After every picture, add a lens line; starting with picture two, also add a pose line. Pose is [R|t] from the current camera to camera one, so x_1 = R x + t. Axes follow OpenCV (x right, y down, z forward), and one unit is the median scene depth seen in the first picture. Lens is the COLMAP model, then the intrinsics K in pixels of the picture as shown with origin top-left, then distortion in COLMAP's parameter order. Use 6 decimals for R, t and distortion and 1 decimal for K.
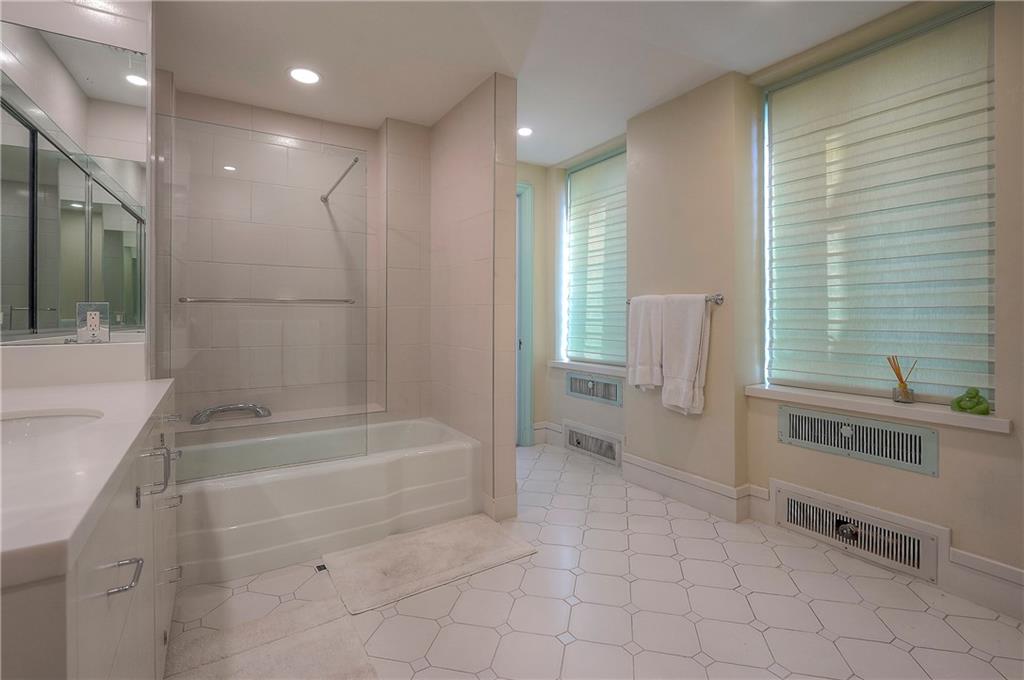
lens RADIAL K [[471.4, 0, 518.5], [0, 471.4, 315.0], [0, 0, 1]] dist [-0.004703, -0.000527]
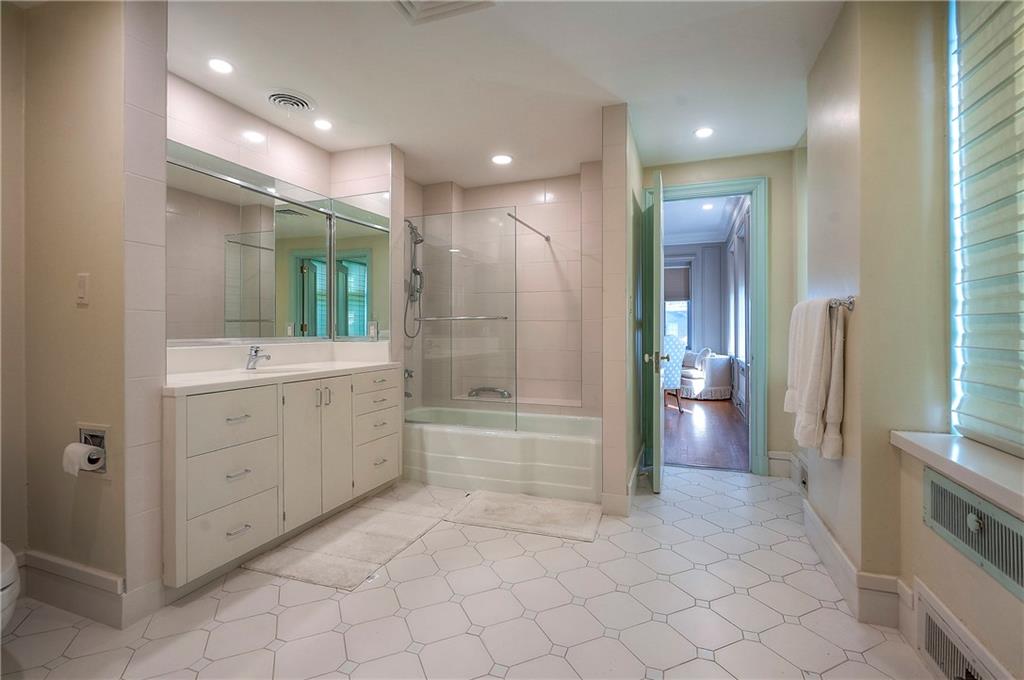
lens RADIAL K [[471.4, 0, 515.1], [0, 471.4, 326.7], [0, 0, 1]] dist [-0.004703, -0.000527]
pose [[0.604097, -0.005052, -0.796895, 0.704944], [0.005345, 0.999983, -0.002288, 0.000791], [0.796893, -0.002877, 0.604114, 0.167036]]
